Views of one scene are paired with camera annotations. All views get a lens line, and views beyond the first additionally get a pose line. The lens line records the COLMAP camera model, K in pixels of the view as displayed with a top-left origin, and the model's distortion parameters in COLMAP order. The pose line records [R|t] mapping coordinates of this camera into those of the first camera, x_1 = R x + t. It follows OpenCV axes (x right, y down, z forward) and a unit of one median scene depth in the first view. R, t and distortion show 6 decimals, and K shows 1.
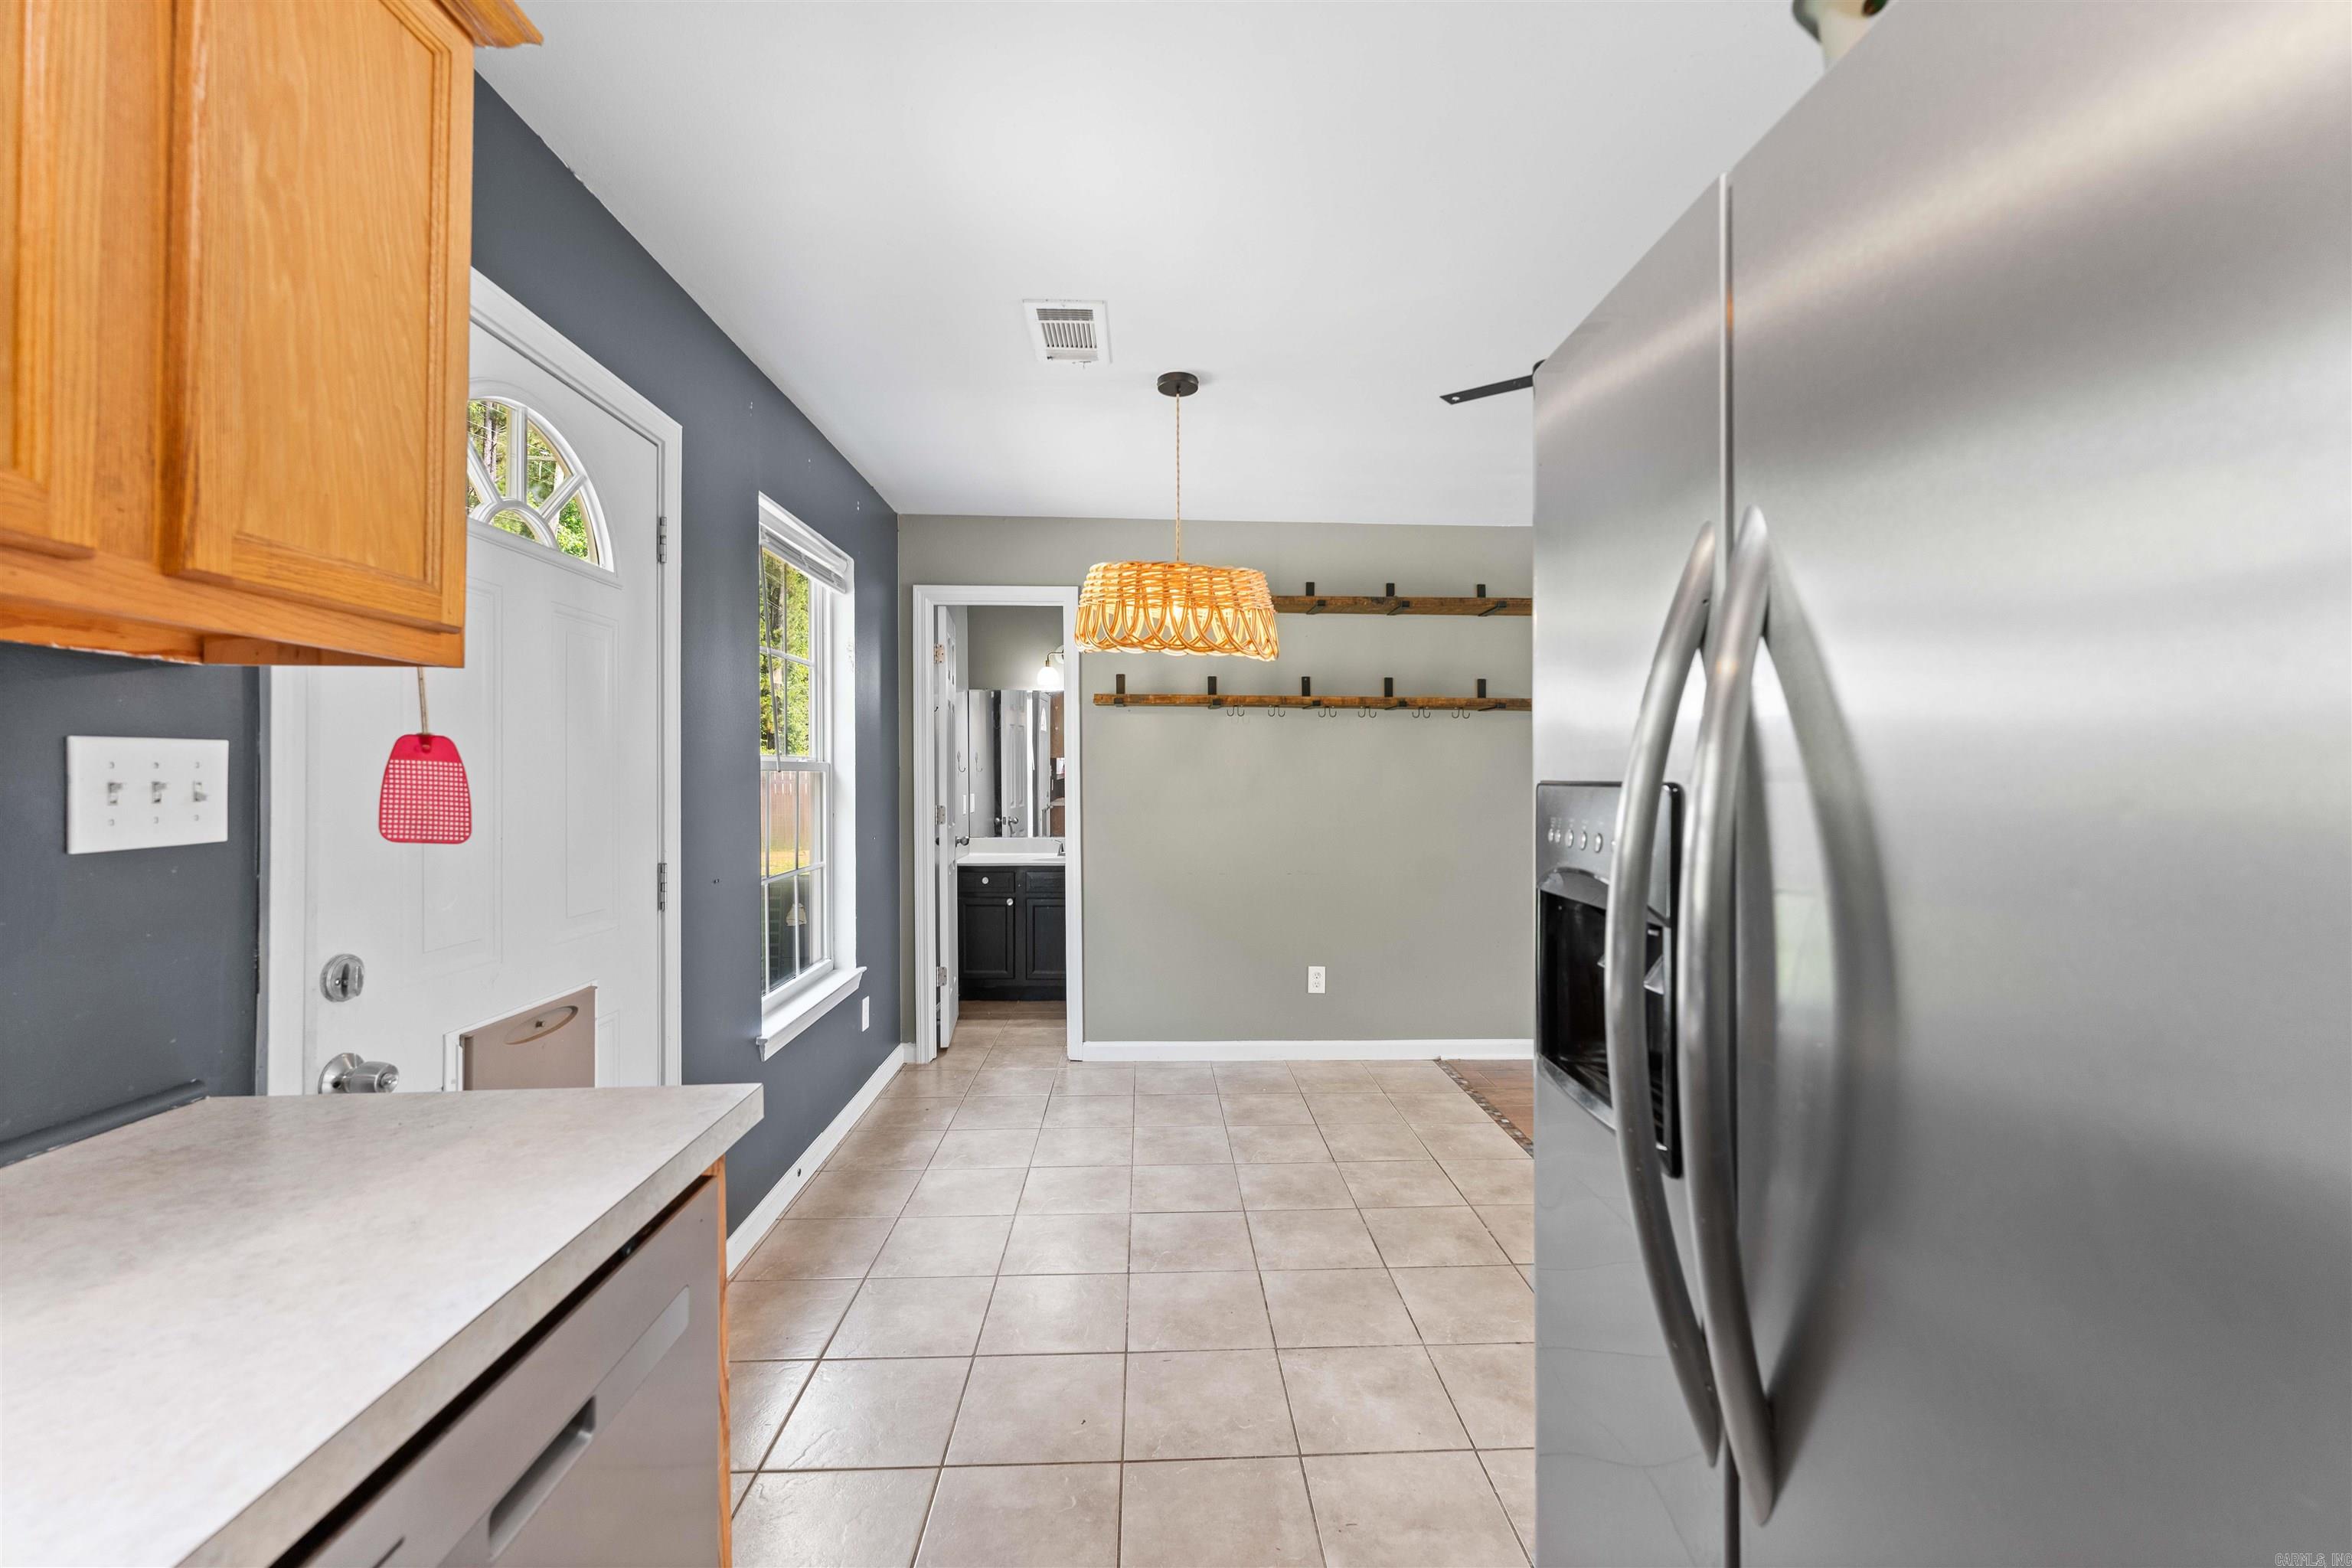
lens RADIAL K [[943.8, 0, 1177.8], [0, 943.8, 737.1], [0, 0, 1]] dist [-0.000250, -0.000045]
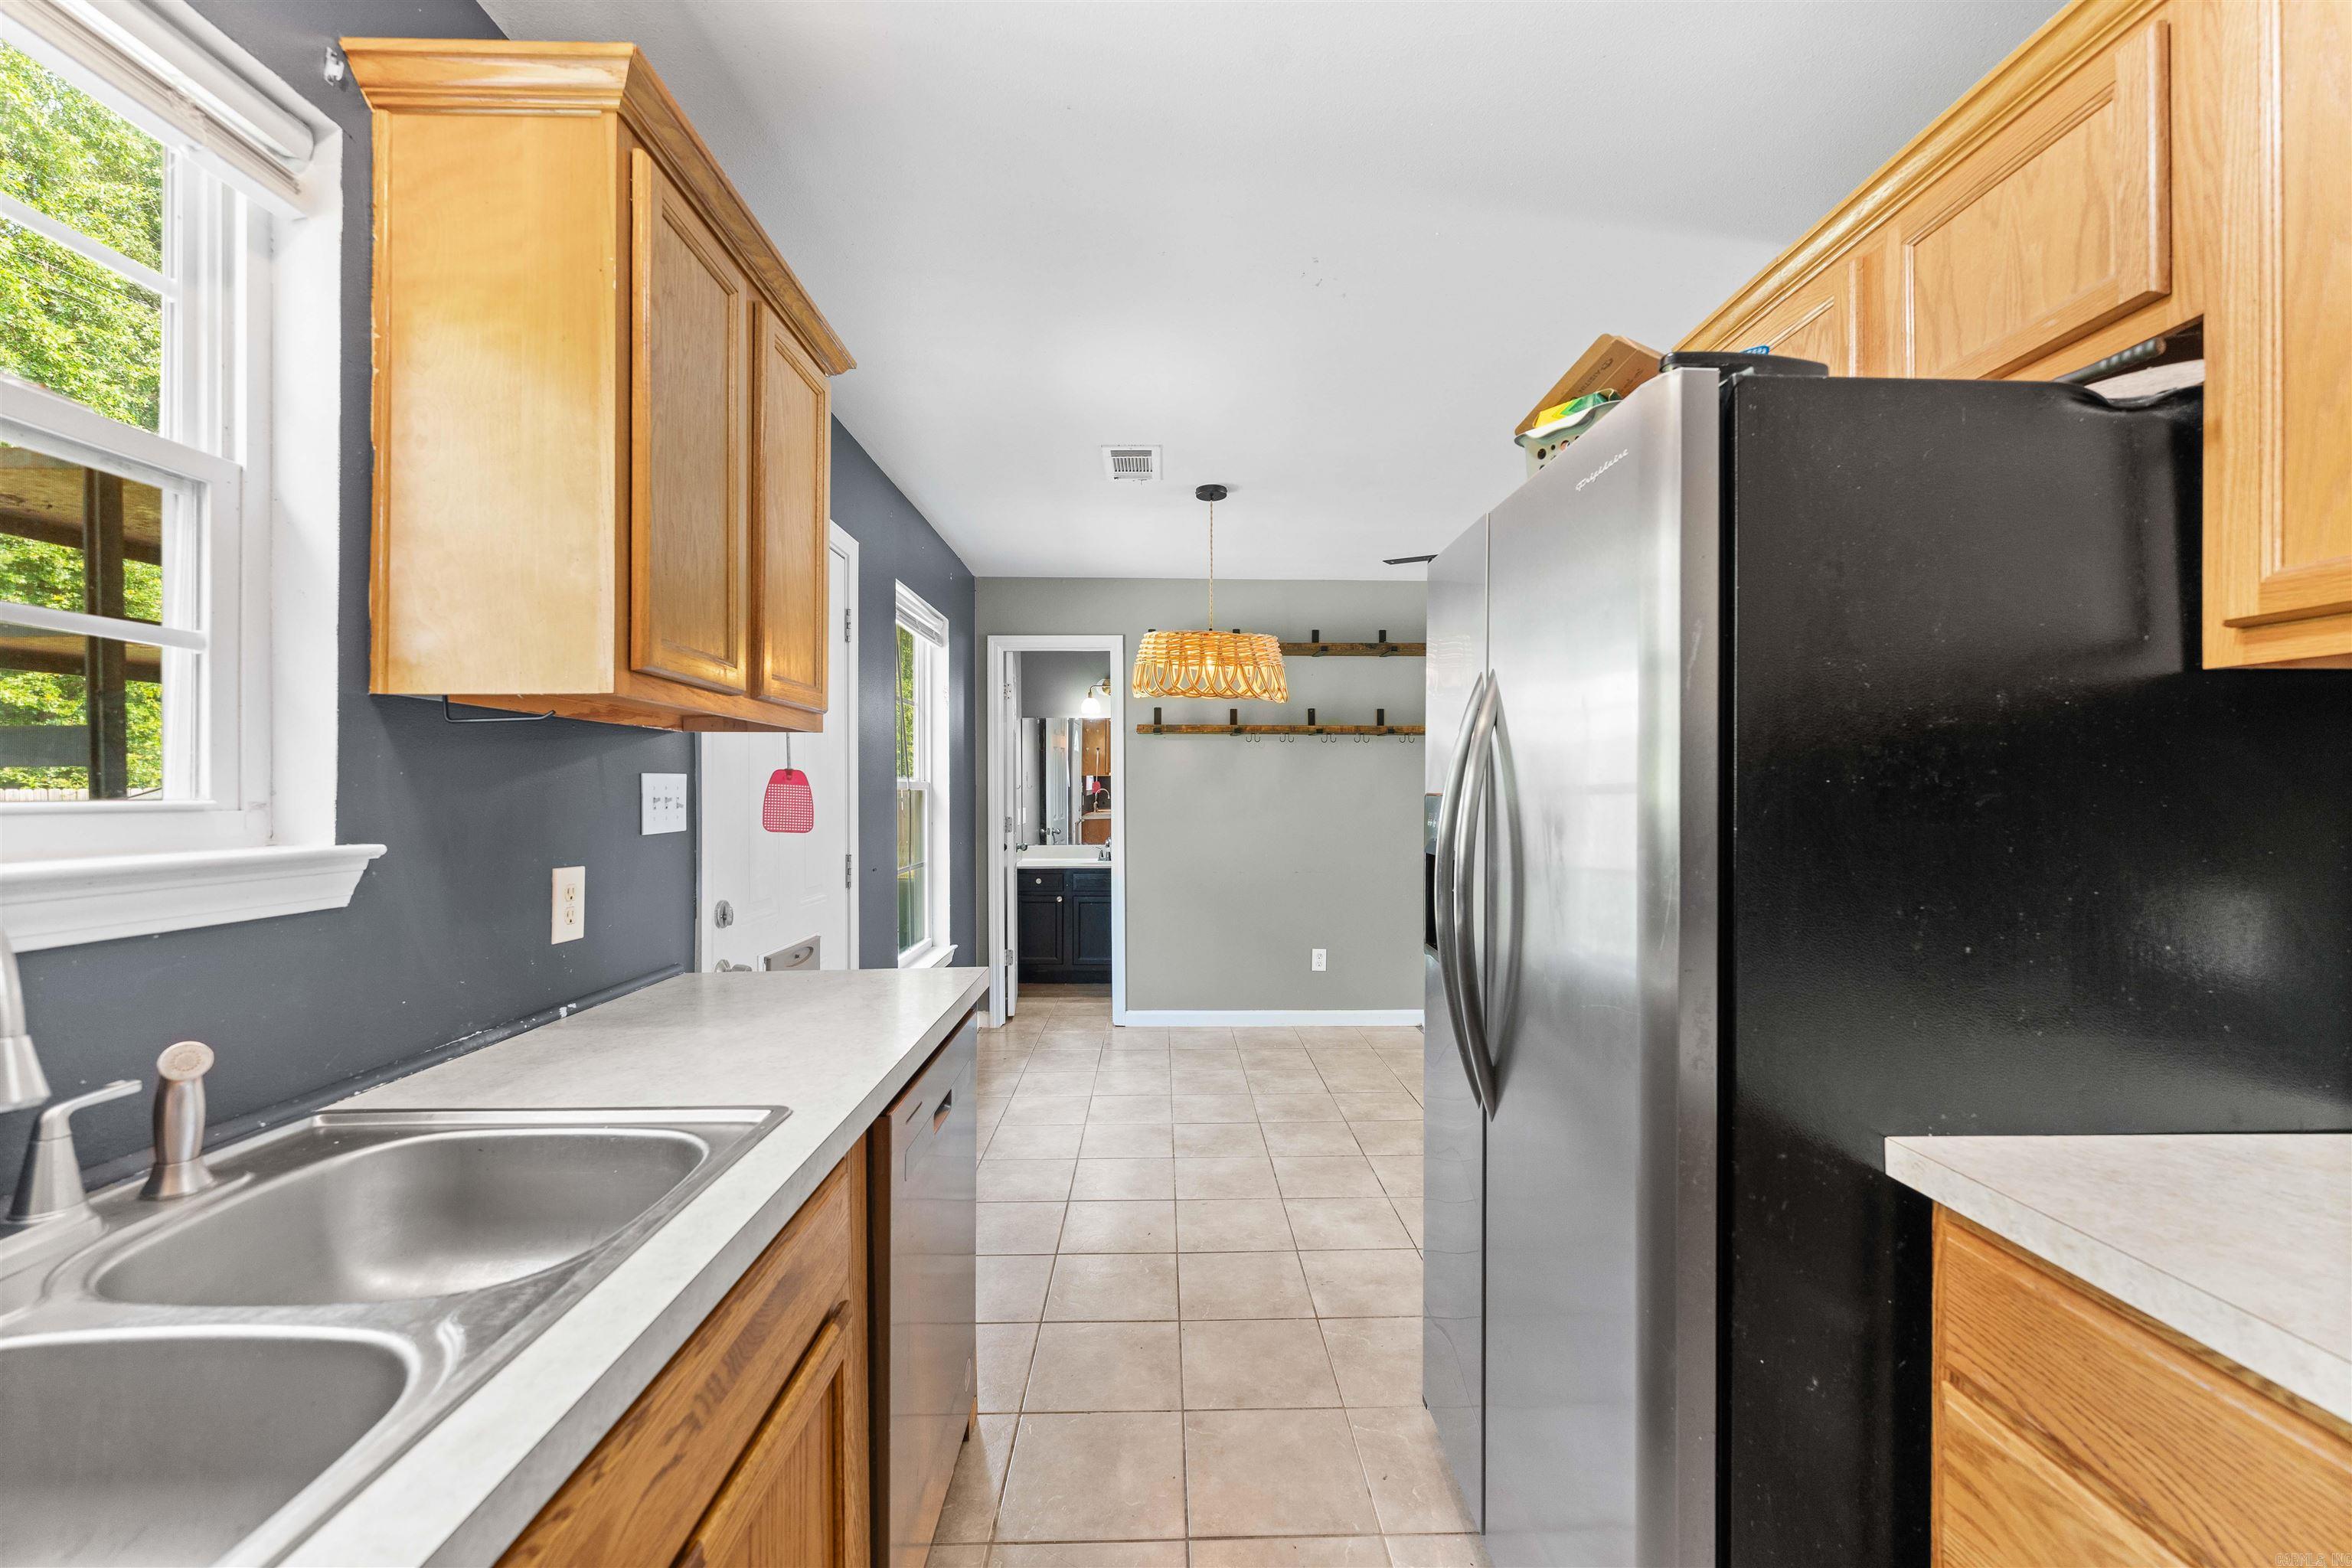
lens RADIAL K [[927.6, 0, 1173.7], [0, 927.6, 829.3], [0, 0, 1]] dist [0.000510, 0.000016]
pose [[0.999790, -0.002198, -0.020358, -0.017553], [0.003858, 0.996634, 0.081888, -0.009335], [0.020110, -0.081949, 0.996434, -0.211635]]
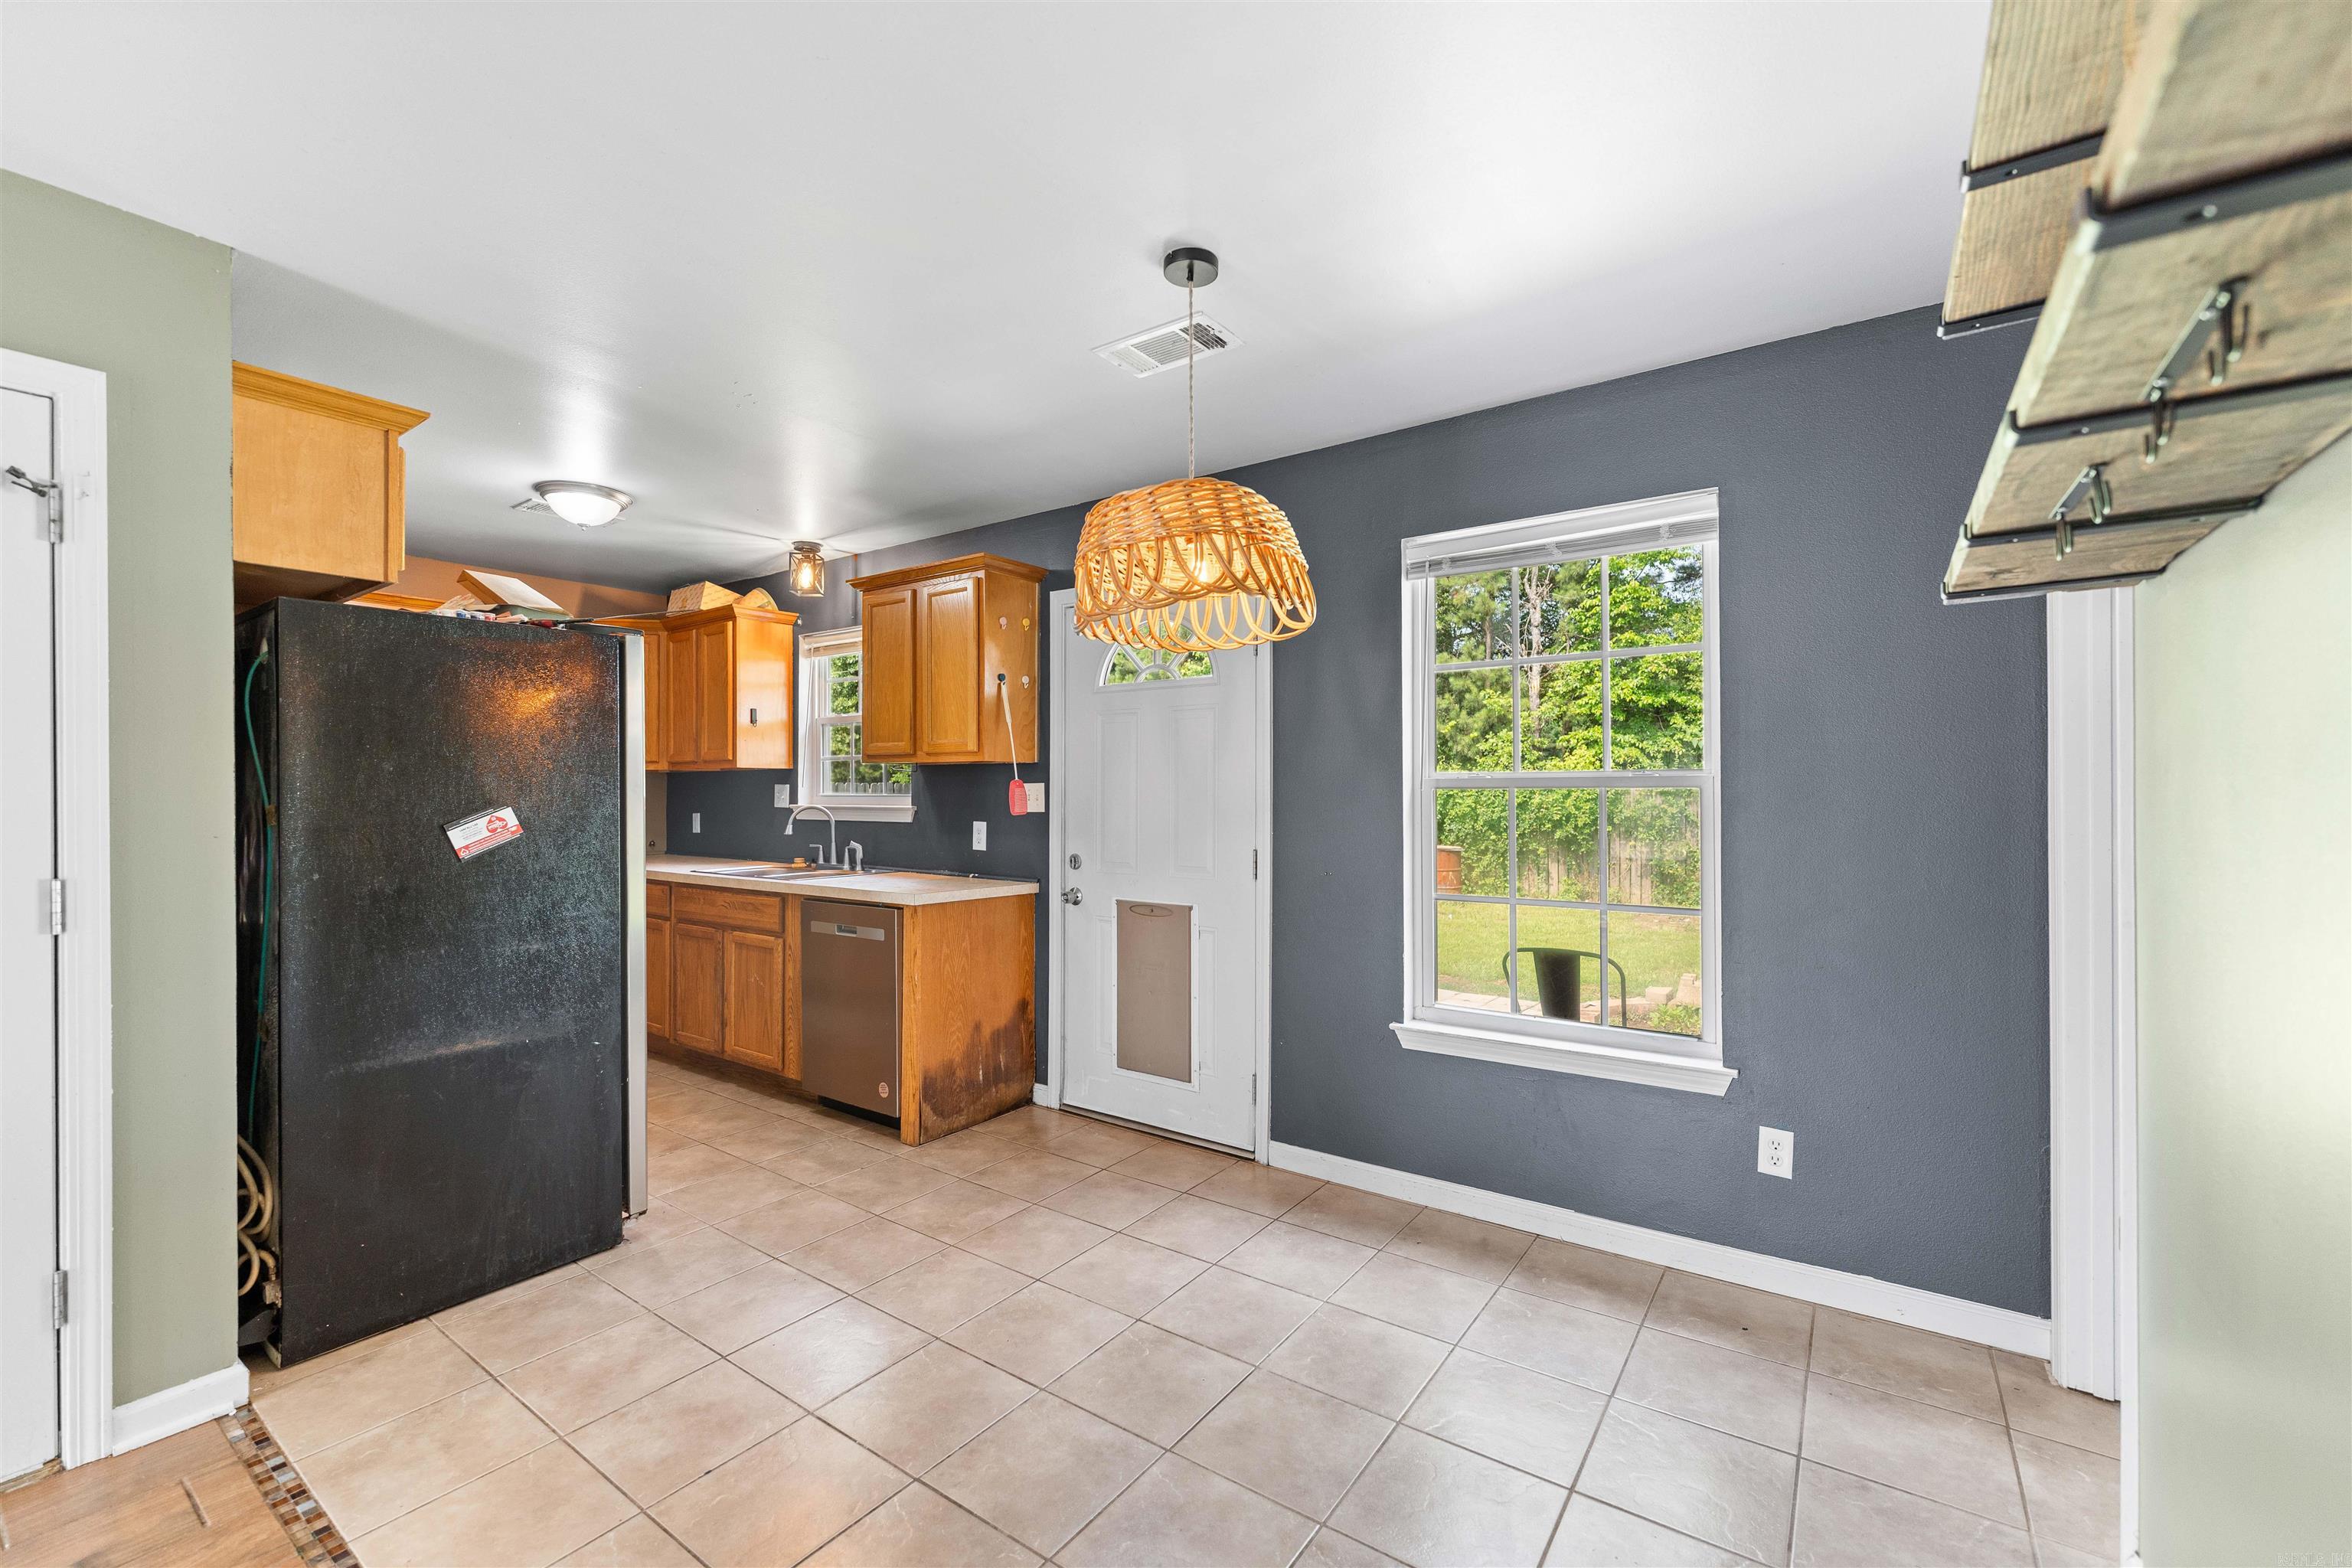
lens RADIAL K [[966.2, 0, 1176.0], [0, 966.2, 784.0], [0, 0, 1]] dist [0.000025, 0.000139]
pose [[-0.609216, -0.004644, -0.792991, 0.501108], [0.035116, 0.998844, -0.032827, 0.047709], [0.792227, -0.047845, -0.608348, 1.188060]]
